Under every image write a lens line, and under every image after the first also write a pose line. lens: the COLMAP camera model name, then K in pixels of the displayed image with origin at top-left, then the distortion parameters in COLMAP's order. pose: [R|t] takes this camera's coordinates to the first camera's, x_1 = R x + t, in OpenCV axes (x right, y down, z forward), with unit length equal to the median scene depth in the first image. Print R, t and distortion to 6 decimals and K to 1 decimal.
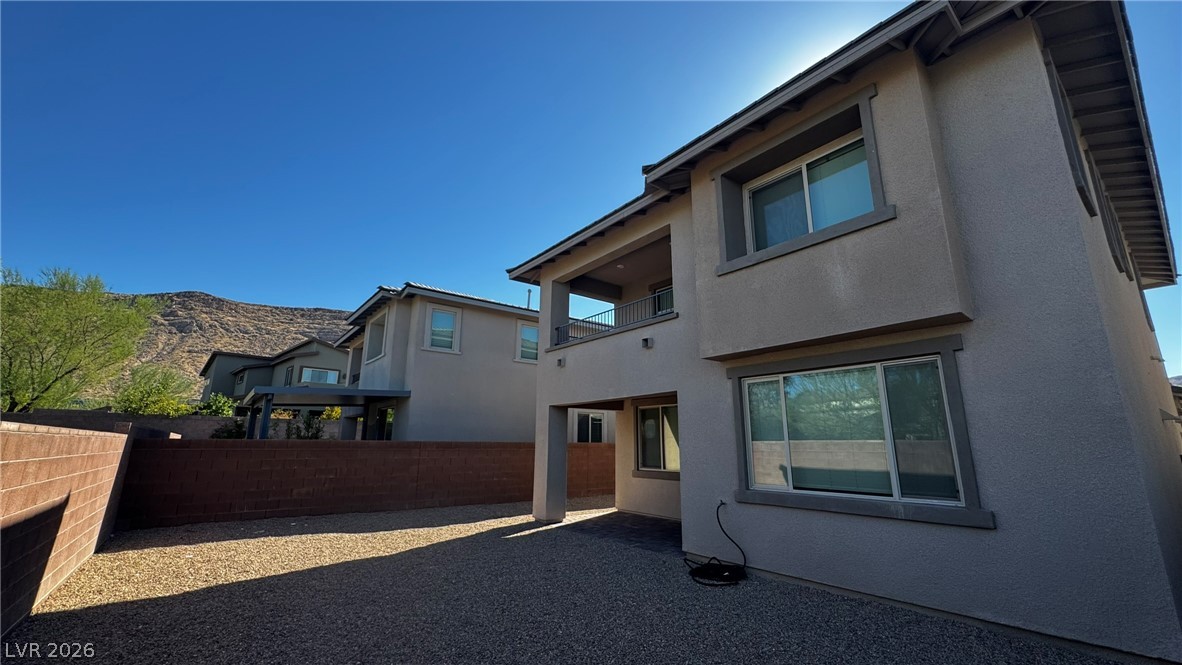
lens RADIAL K [[476.4, 0, 592.7], [0, 476.4, 332.2], [0, 0, 1]] dist [-0.008904, -0.000273]
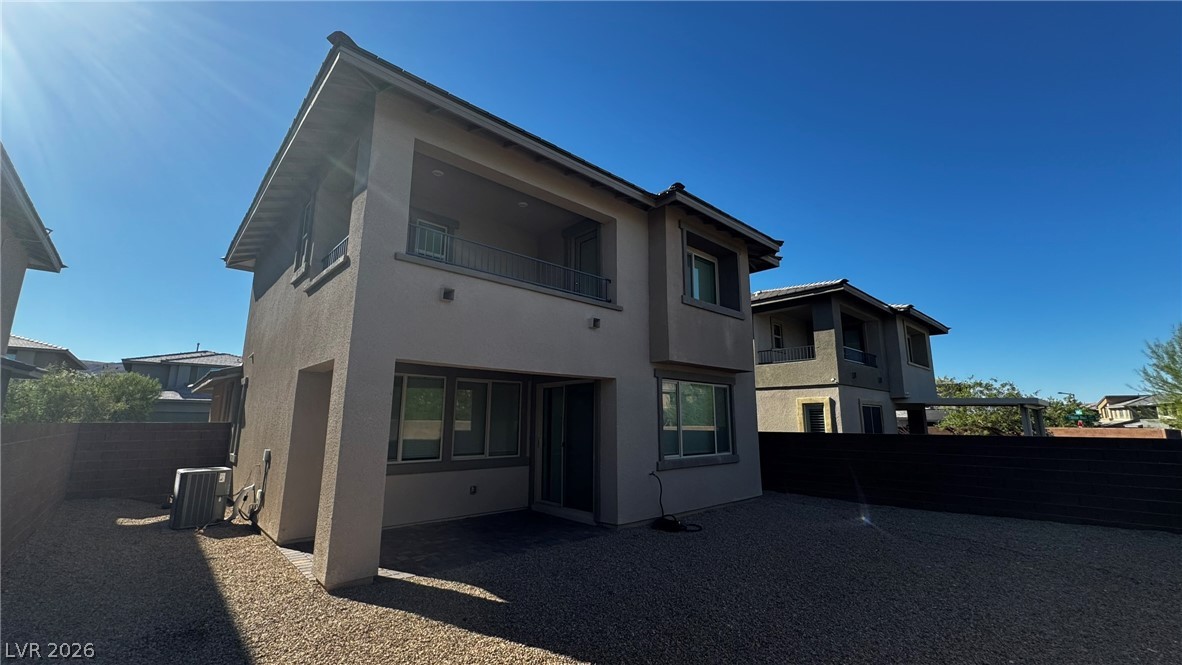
lens RADIAL K [[476.4, 0, 590.6], [0, 476.4, 333.9], [0, 0, 1]] dist [-0.008904, -0.000273]
pose [[-0.082096, 0.180022, 0.980231, -0.873470], [-0.230830, 0.953372, -0.194422, 0.246539], [-0.969525, -0.242228, -0.036713, 1.105111]]
